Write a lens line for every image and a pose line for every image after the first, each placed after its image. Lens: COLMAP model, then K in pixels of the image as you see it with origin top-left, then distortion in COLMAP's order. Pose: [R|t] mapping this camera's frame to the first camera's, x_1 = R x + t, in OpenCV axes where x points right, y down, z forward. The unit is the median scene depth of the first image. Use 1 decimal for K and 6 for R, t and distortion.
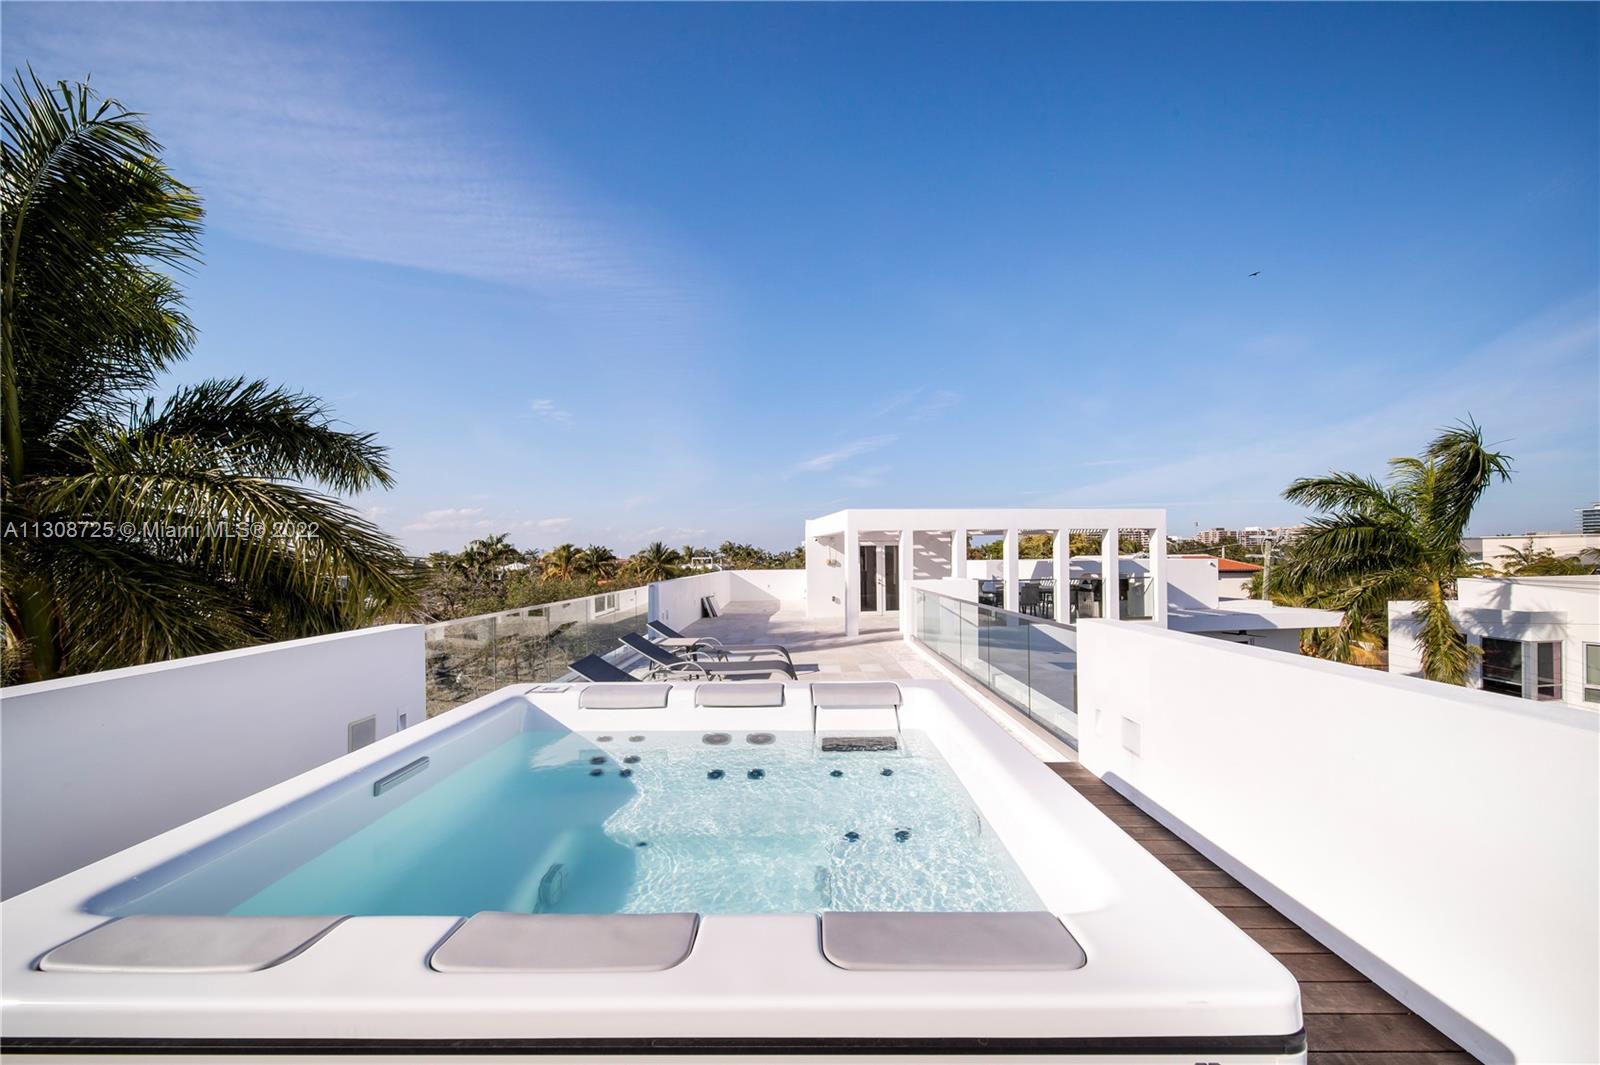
lens RADIAL K [[569.8, 0, 792.0], [0, 569.8, 565.8], [0, 0, 1]] dist [0.010171, 0.000077]
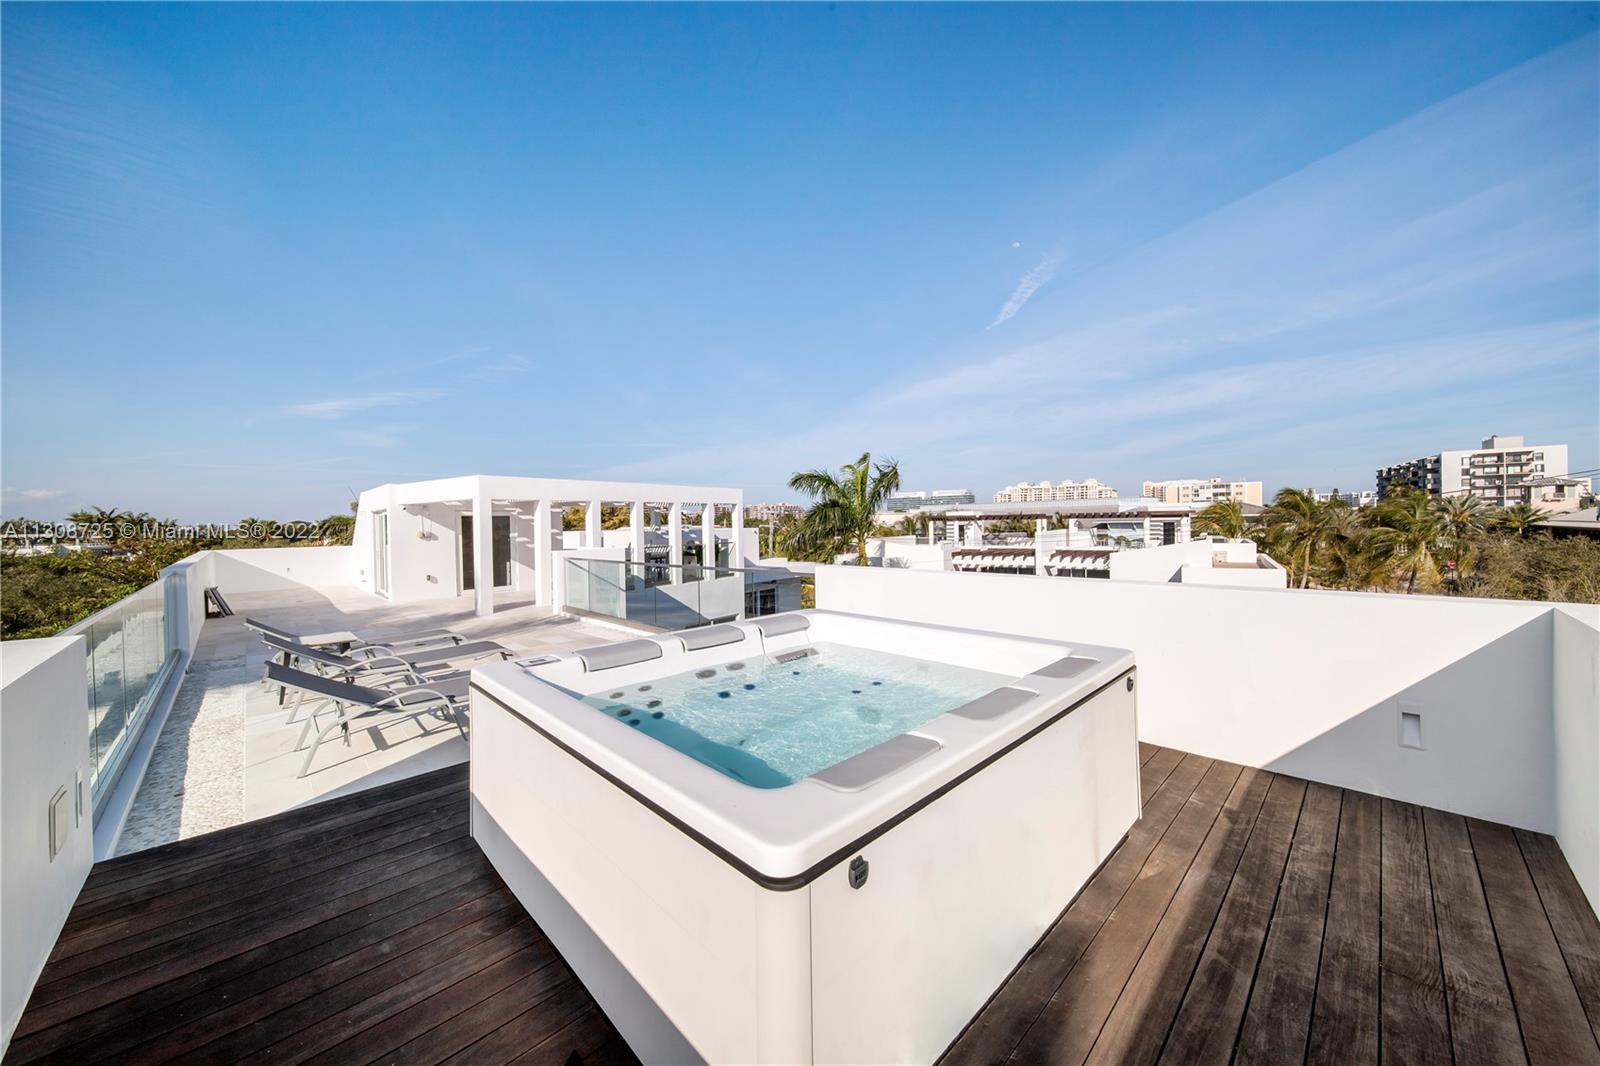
lens RADIAL K [[569.8, 0, 799.8], [0, 569.8, 524.7], [0, 0, 1]] dist [0.010171, 0.000077]
pose [[0.695294, -0.001939, 0.718723, -0.183342], [0.019660, 0.999673, -0.016322, 0.003813], [-0.718456, 0.025479, 0.695105, 0.007133]]
